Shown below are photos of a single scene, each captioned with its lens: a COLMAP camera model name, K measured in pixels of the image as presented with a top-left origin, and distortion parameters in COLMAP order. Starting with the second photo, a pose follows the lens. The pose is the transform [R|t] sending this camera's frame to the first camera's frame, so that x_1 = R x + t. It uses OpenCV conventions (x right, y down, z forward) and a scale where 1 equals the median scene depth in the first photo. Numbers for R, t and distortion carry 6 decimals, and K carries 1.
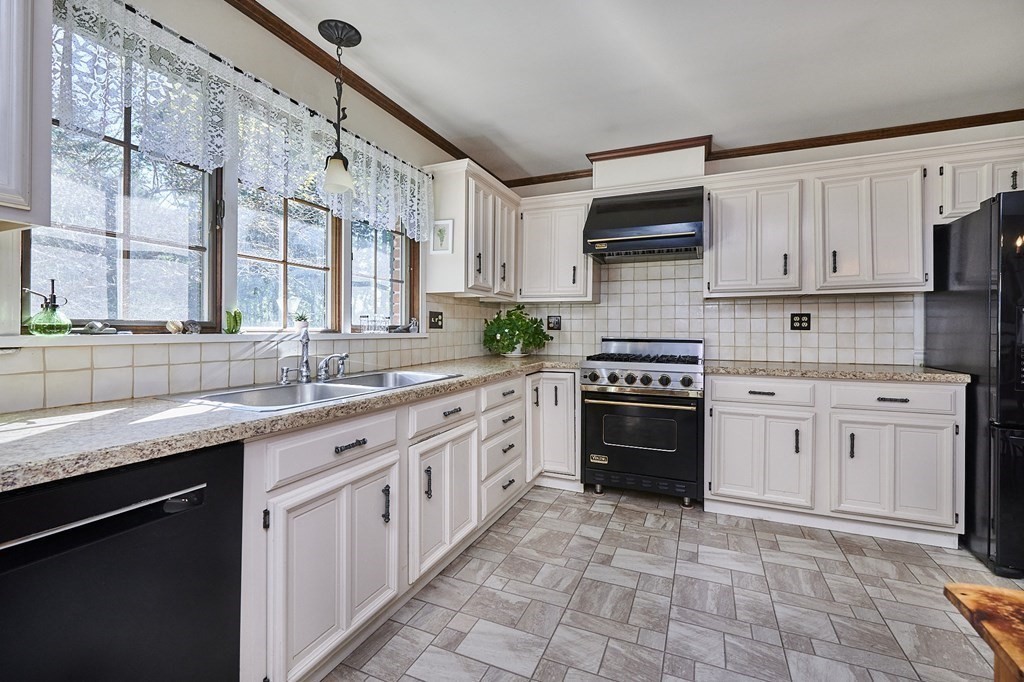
lens RADIAL K [[440.1, 0, 519.1], [0, 440.1, 330.8], [0, 0, 1]] dist [0.004521, -0.000353]
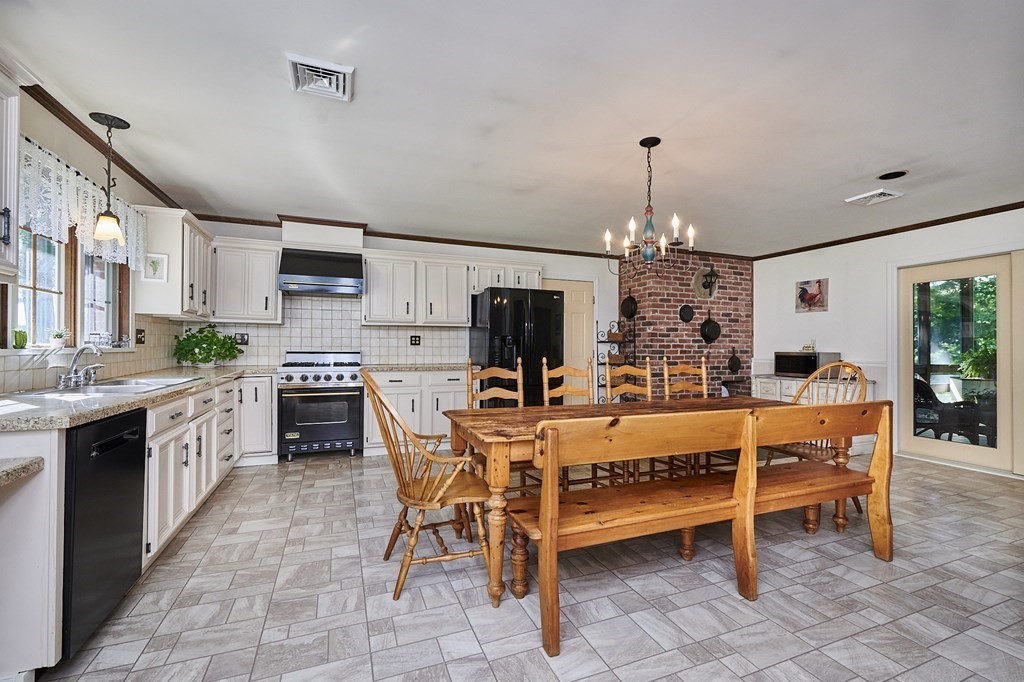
lens RADIAL K [[457.4, 0, 519.5], [0, 457.4, 343.5], [0, 0, 1]] dist [0.002904, 0.000442]
pose [[0.709254, 0.003932, 0.704942, -0.349099], [-0.002665, 0.999992, -0.002897, -0.005482], [-0.704948, 0.000176, 0.709259, -0.581400]]
